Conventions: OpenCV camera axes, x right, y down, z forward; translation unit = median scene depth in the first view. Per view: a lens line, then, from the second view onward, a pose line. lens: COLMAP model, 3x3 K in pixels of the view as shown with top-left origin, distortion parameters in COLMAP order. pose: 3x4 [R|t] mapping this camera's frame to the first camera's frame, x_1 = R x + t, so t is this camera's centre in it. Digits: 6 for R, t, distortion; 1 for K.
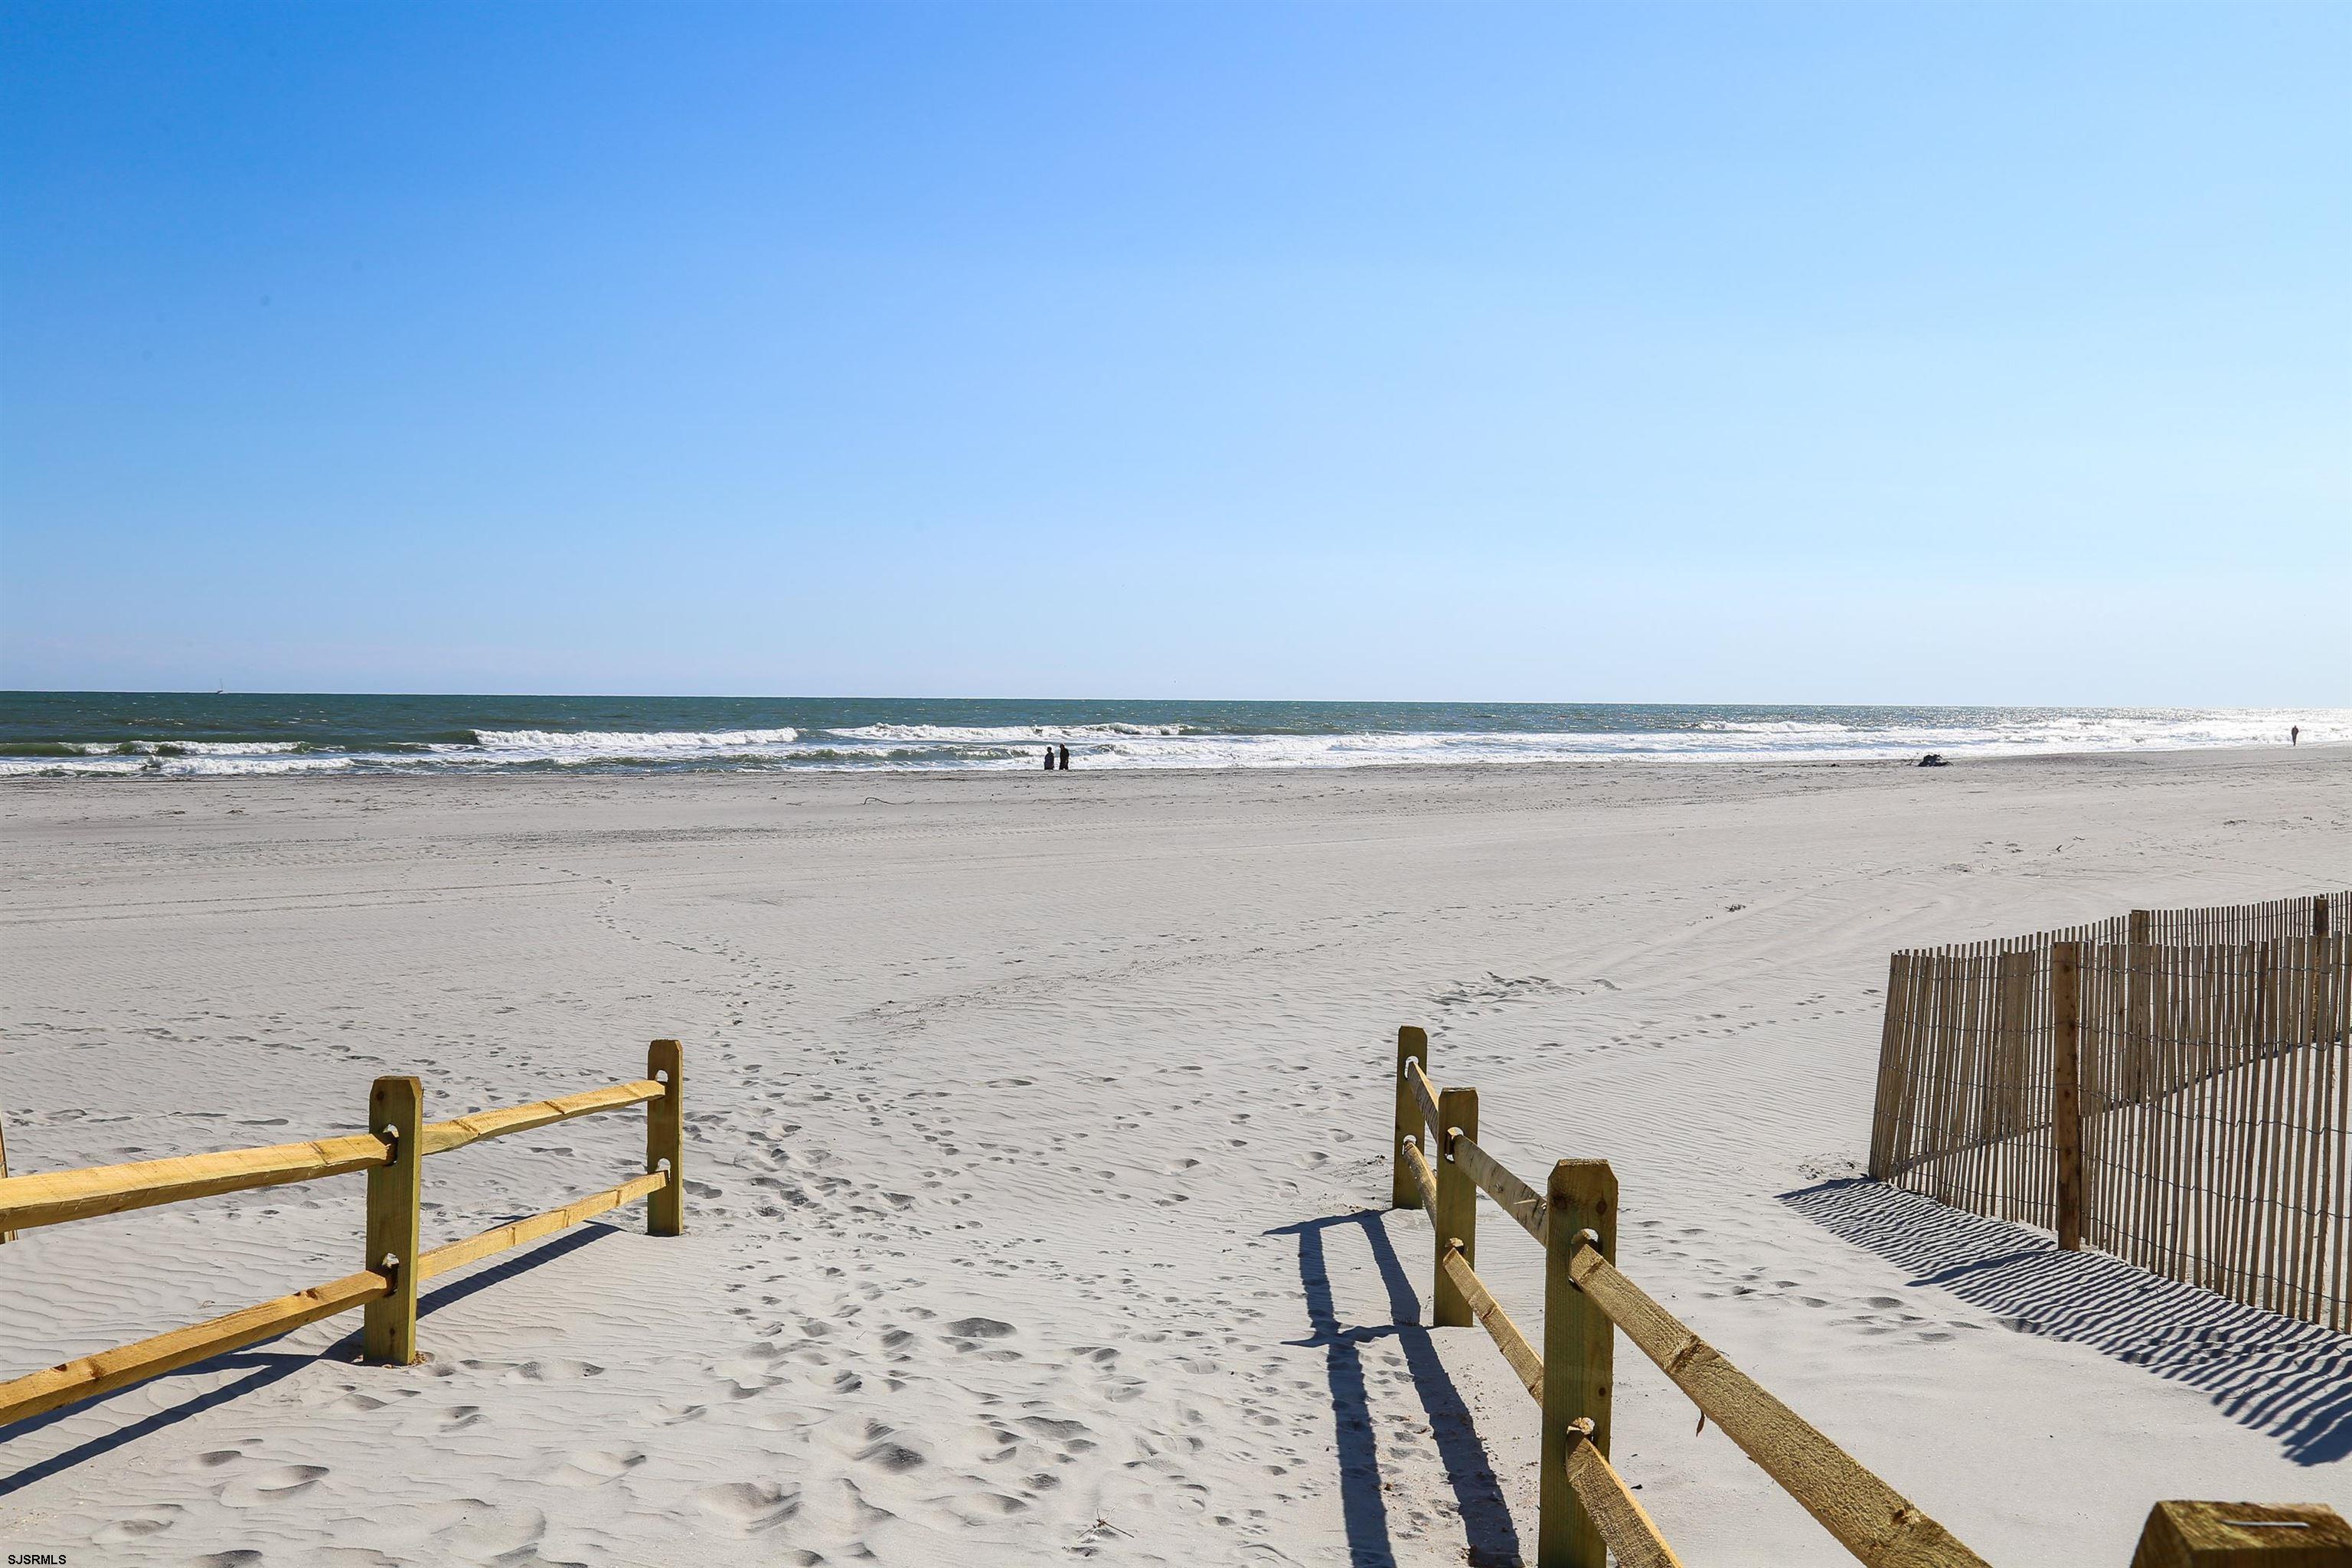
lens RADIAL K [[2237.4, 0, 1176.1], [0, 2237.4, 791.9], [0, 0, 1]] dist [-0.002066, 0.020975]
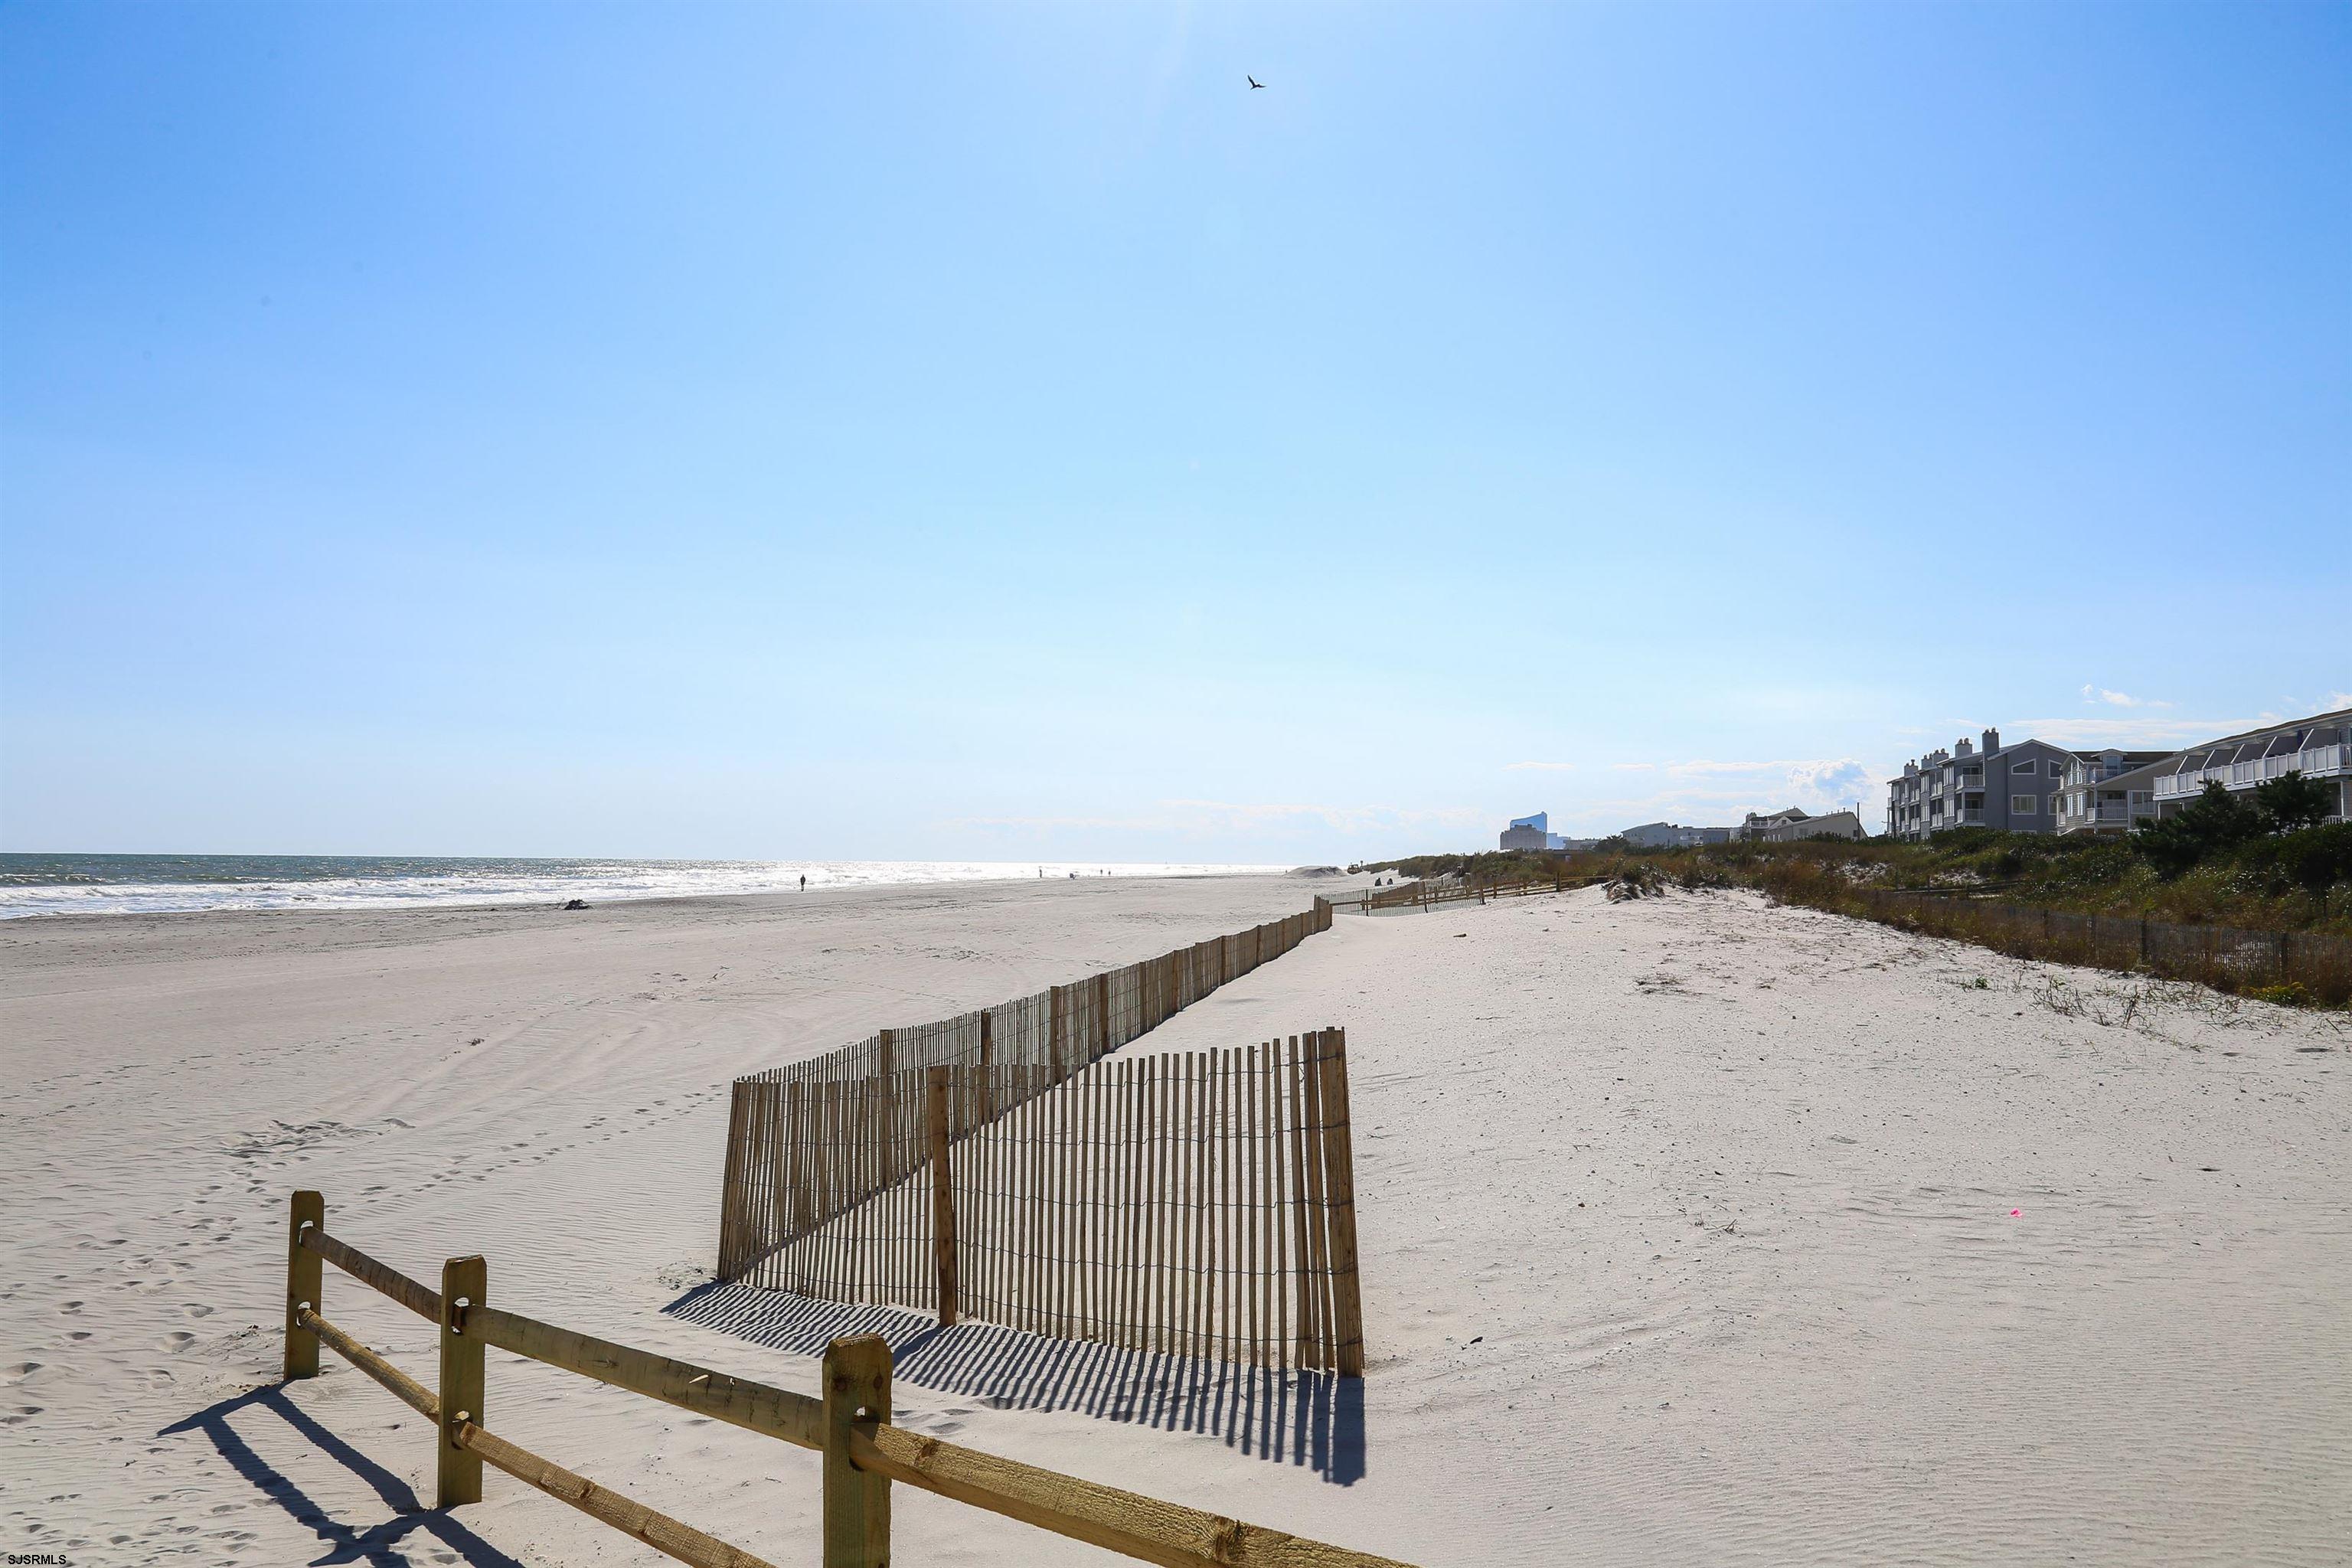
lens RADIAL K [[1837.9, 0, 1176.8], [0, 1837.9, 778.2], [0, 0, 1]] dist [-0.098493, 0.094836]
pose [[0.770136, 0.027515, 0.637286, -0.110079], [0.024166, 0.997093, -0.072254, -0.010241], [-0.637422, 0.071046, 0.767232, 0.129574]]
